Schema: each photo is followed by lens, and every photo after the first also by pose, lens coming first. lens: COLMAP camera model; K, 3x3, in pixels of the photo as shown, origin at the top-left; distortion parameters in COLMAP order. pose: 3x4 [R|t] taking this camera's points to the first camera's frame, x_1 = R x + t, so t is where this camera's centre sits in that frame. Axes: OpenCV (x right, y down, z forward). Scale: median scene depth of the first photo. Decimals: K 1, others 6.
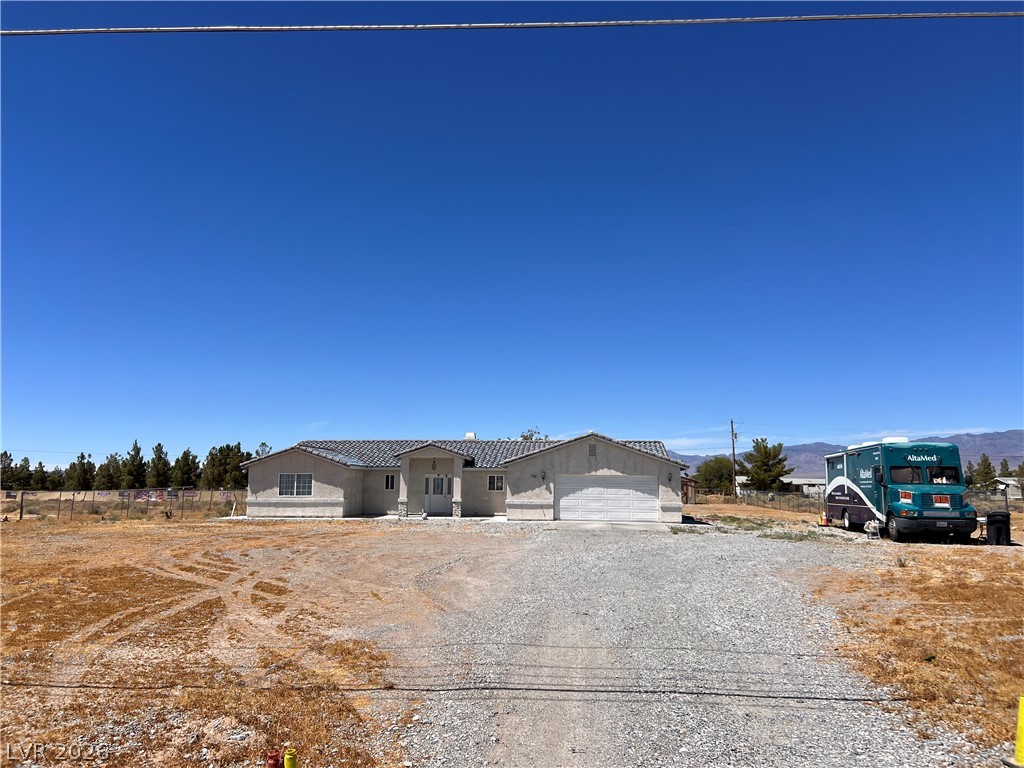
lens RADIAL K [[780.1, 0, 515.2], [0, 780.1, 383.4], [0, 0, 1]] dist [0.015949, -0.000289]
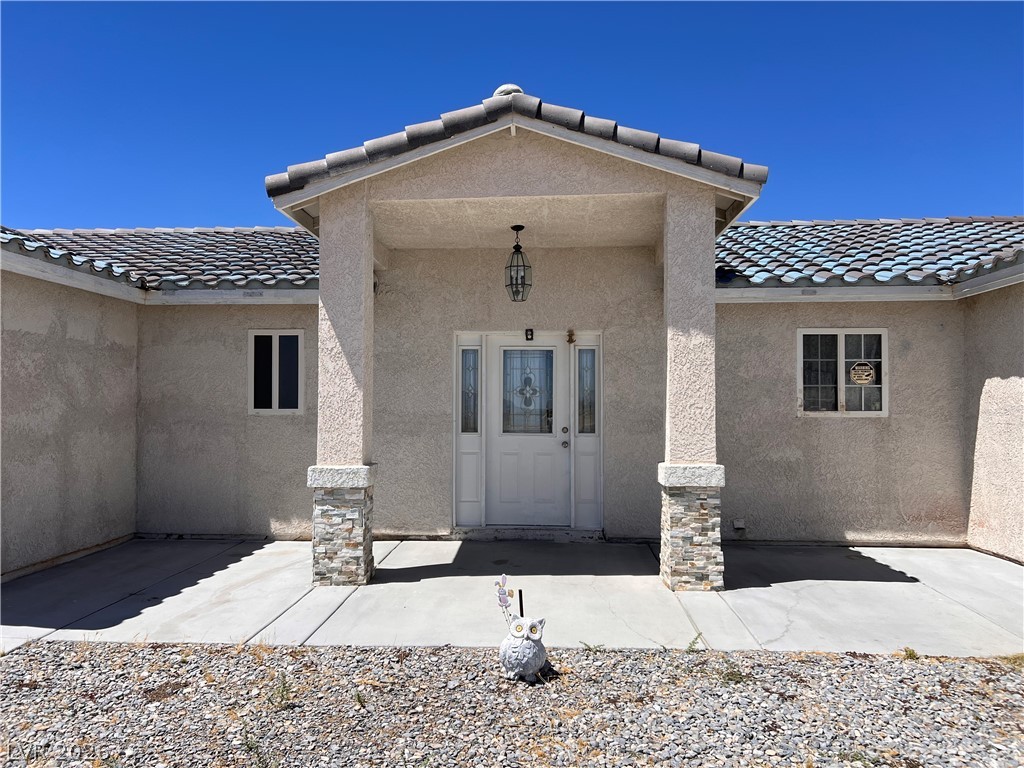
lens RADIAL K [[780.1, 0, 512.8], [0, 780.1, 387.4], [0, 0, 1]] dist [0.015949, -0.000289]
pose [[0.999321, -0.005098, 0.036496, -0.110905], [0.001200, 0.994361, 0.106043, 0.111504], [-0.036831, -0.105928, 0.993691, 0.818074]]
